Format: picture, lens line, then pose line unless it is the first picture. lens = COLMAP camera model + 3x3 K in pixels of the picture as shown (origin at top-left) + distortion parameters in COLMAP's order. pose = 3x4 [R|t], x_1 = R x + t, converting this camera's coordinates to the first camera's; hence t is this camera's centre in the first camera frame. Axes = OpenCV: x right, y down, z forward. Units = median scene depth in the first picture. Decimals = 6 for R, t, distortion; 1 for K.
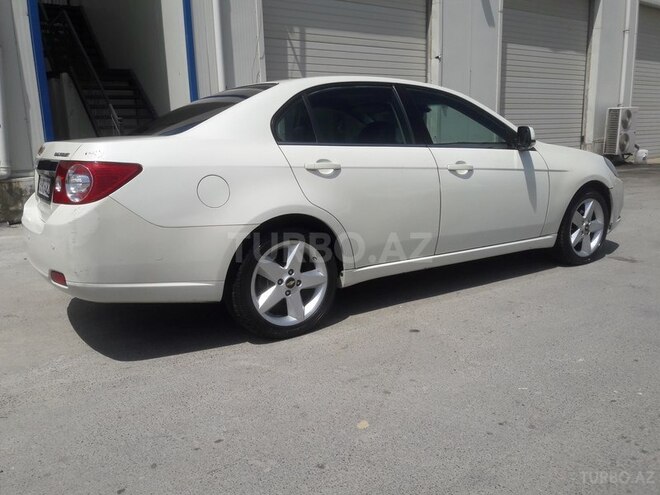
lens RADIAL K [[542.0, 0, 330.3], [0, 542.0, 233.0], [0, 0, 1]] dist [0.107150, -0.187984]
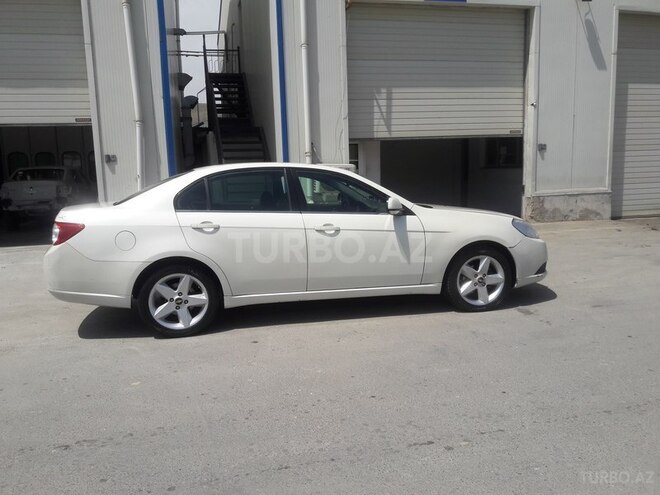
lens RADIAL K [[542.0, 0, 330.3], [0, 542.0, 233.0], [0, 0, 1]] dist [0.107150, -0.187984]
pose [[0.930571, 0.043383, -0.363533, 0.637756], [-0.061996, 0.997287, -0.039684, -0.048032], [0.360825, 0.059466, 0.930736, -0.216879]]
